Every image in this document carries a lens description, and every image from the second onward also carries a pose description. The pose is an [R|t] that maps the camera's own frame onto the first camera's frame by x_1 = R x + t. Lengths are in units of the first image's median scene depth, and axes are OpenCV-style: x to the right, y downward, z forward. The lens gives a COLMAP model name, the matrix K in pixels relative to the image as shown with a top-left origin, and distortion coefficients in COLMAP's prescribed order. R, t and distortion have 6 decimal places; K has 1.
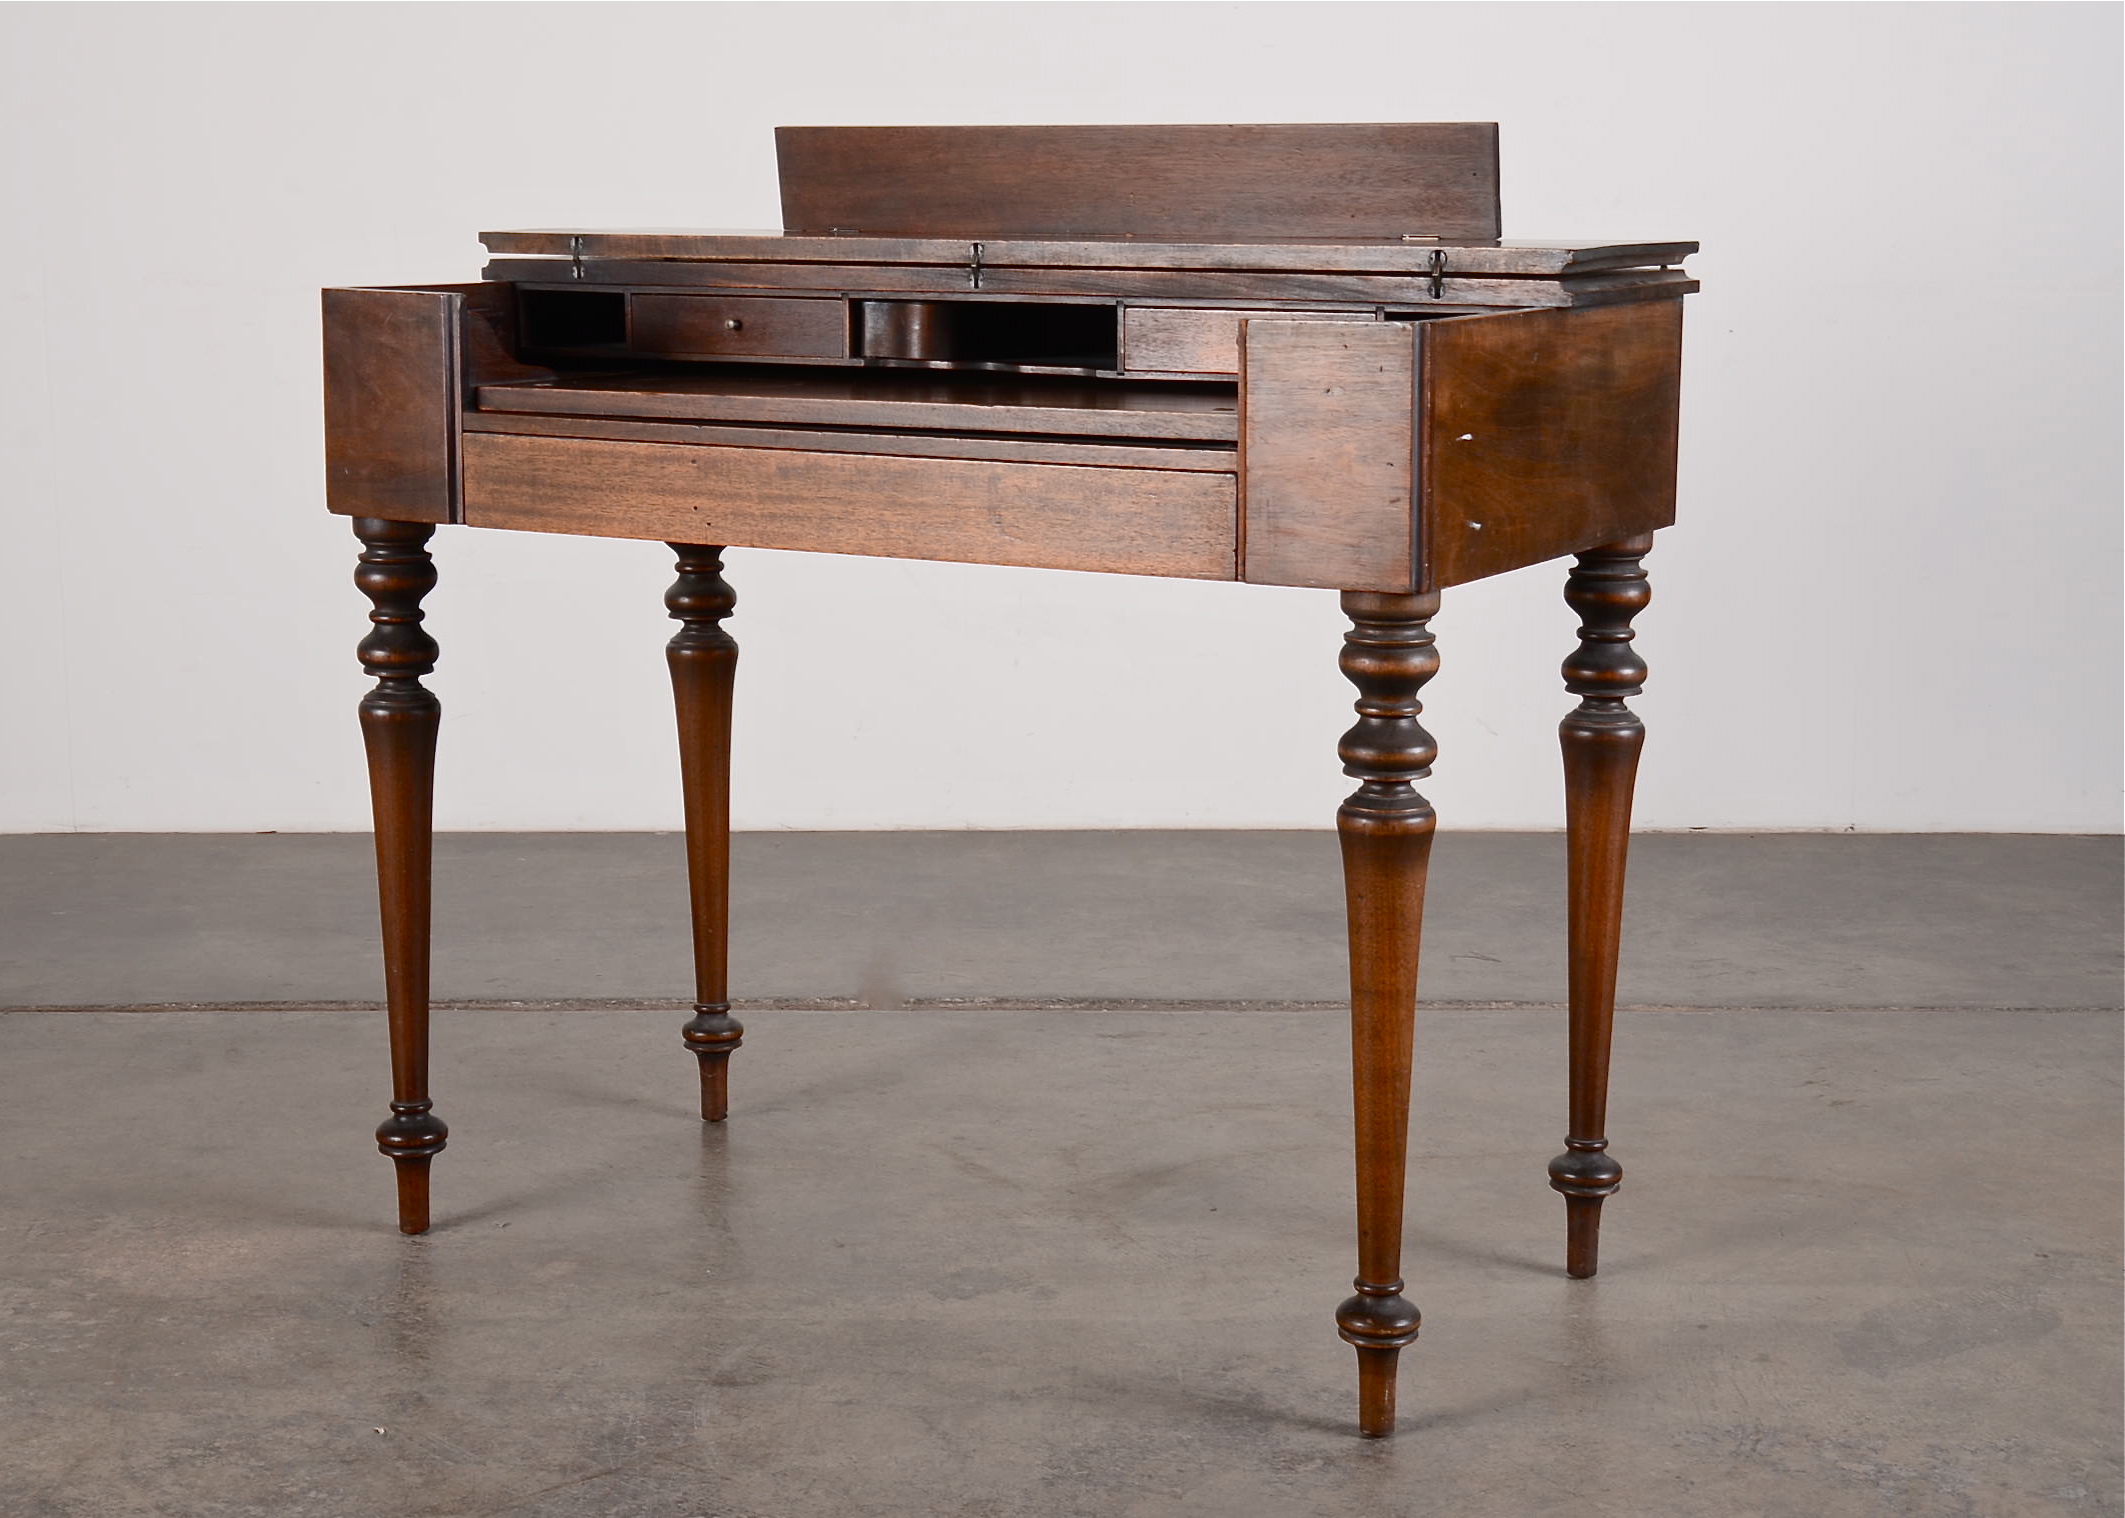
lens RADIAL K [[3449.0, 0, 1062.5], [0, 3449.0, 759.0], [0, 0, 1]] dist [0.018119, 0.030287]
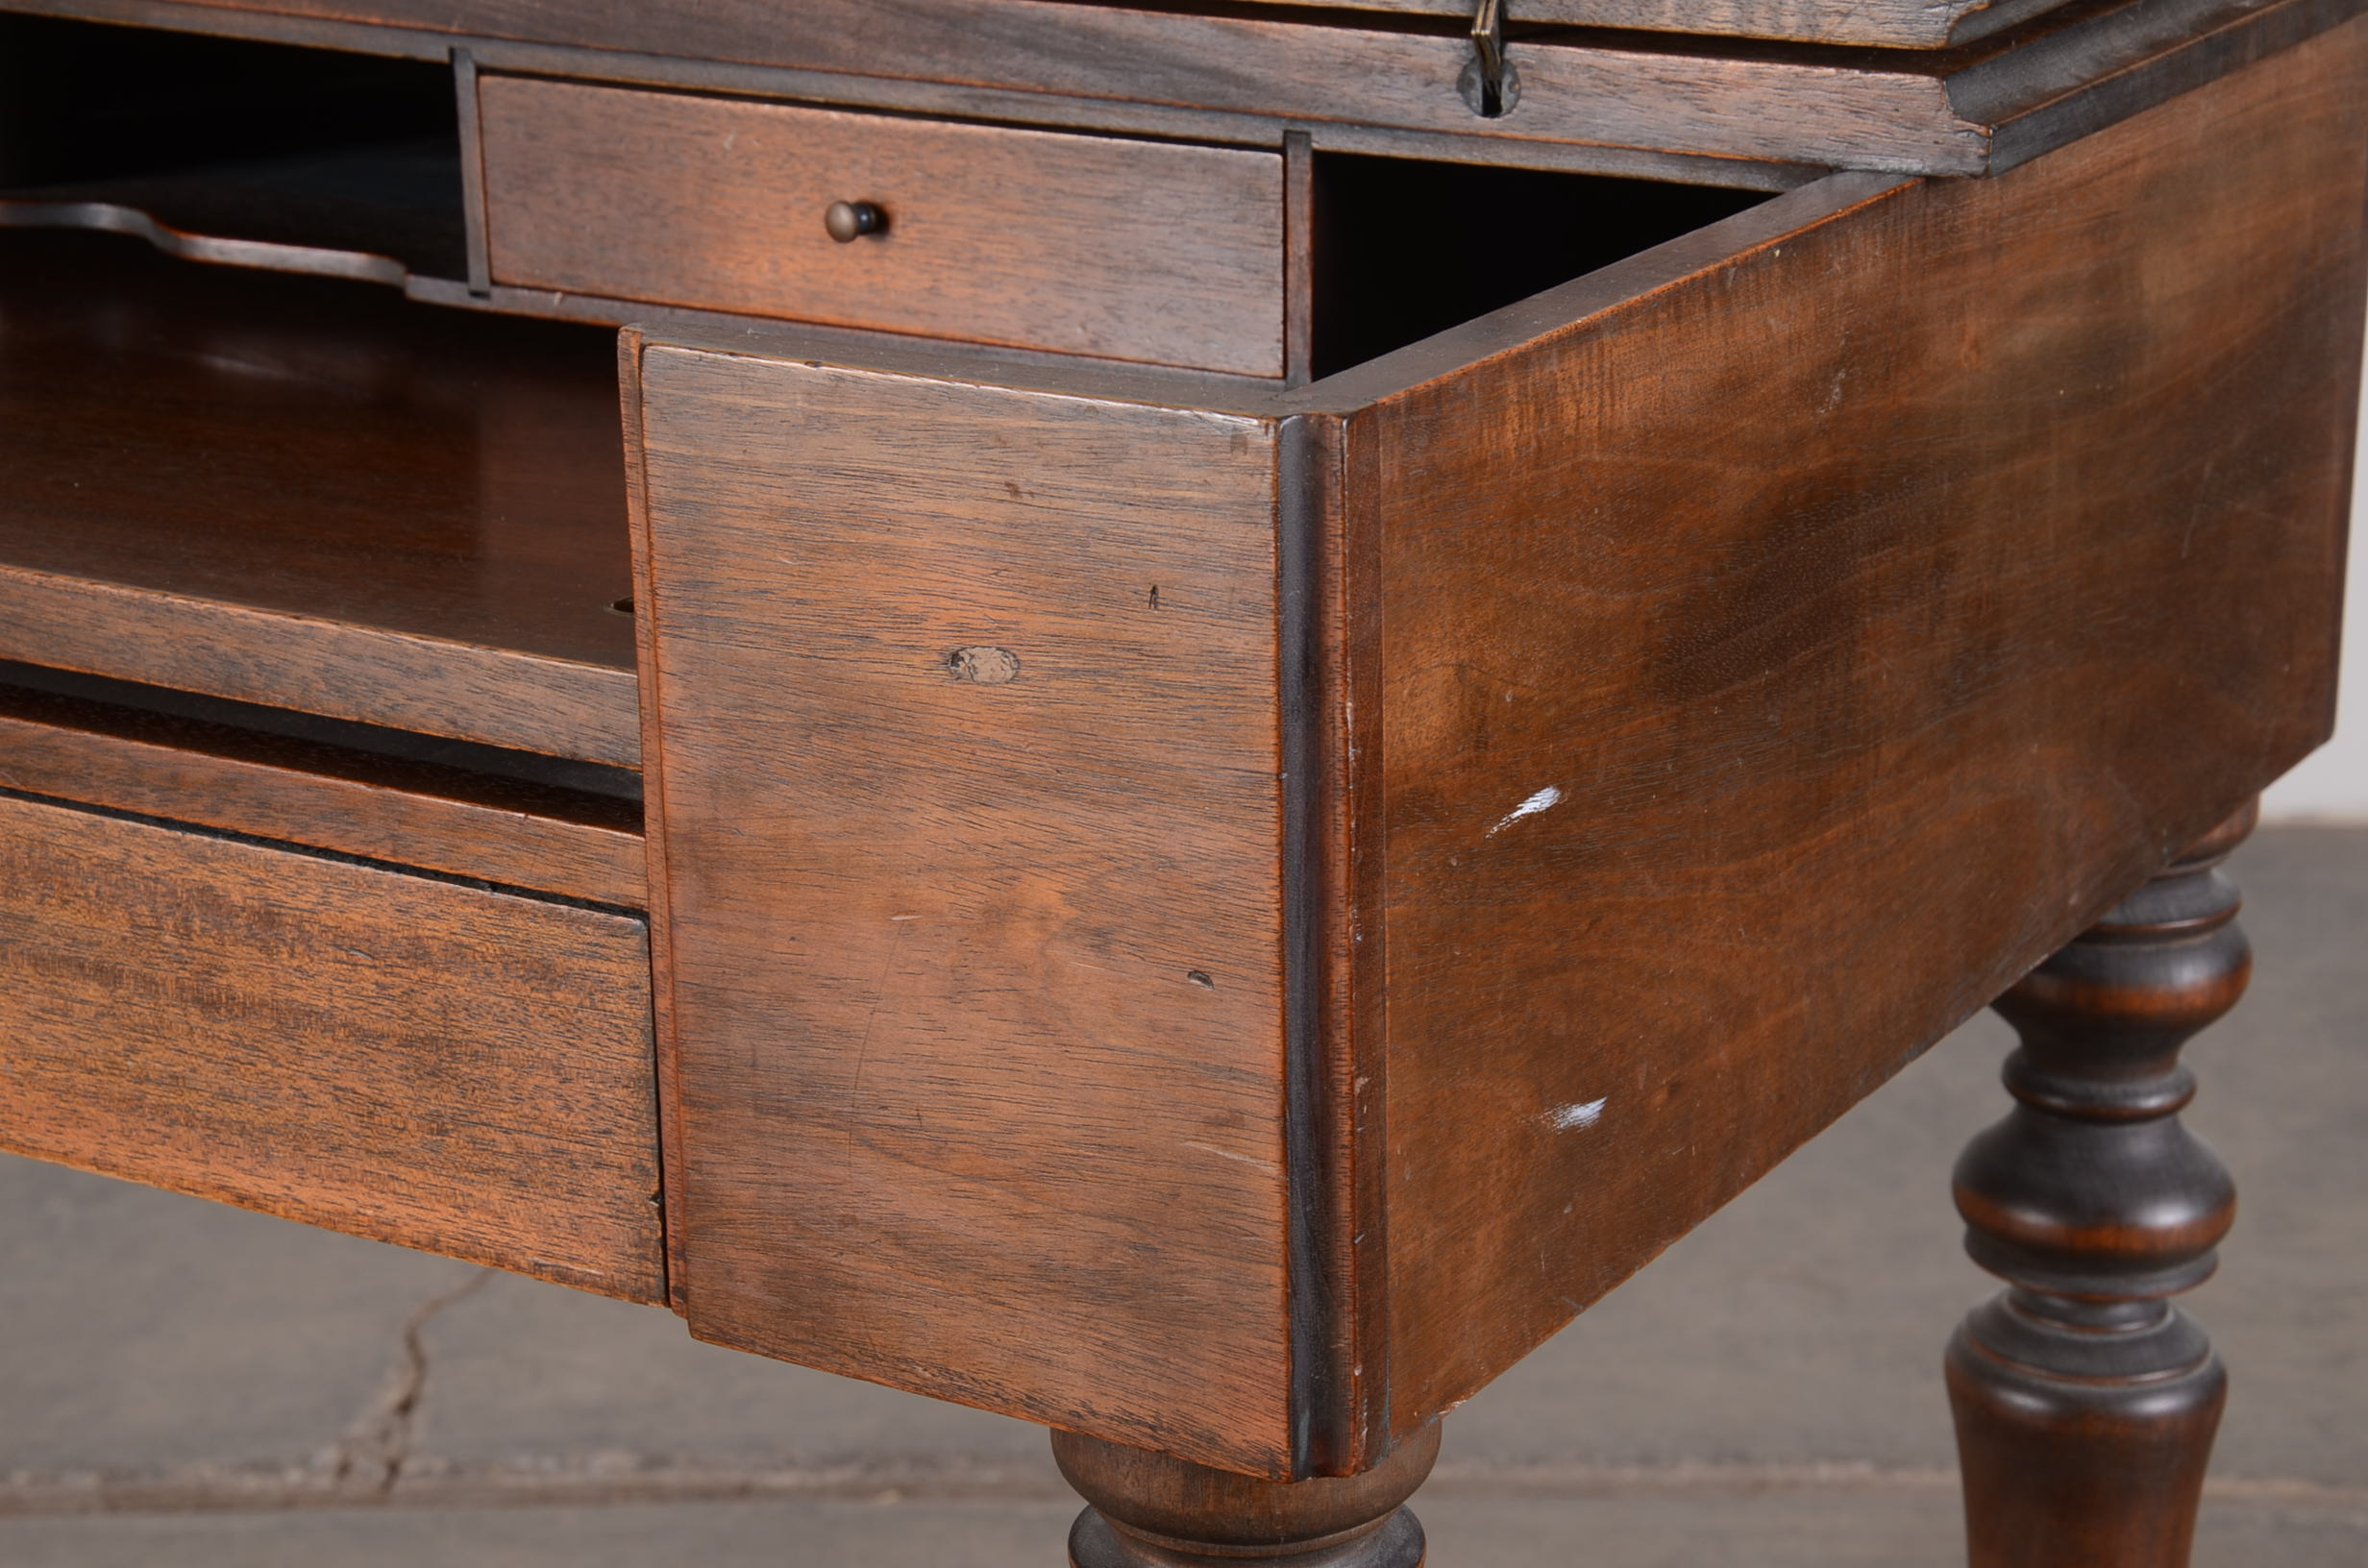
lens RADIAL K [[5071.8, 0, 1184.0], [0, 5071.8, 784.0], [0, 0, 1]] dist [0.427056, 0.111377]
pose [[0.999801, -0.004322, -0.019488, 0.091817], [0.006499, 0.993560, 0.113118, -0.126797], [0.018874, -0.113222, 0.993390, 0.588402]]
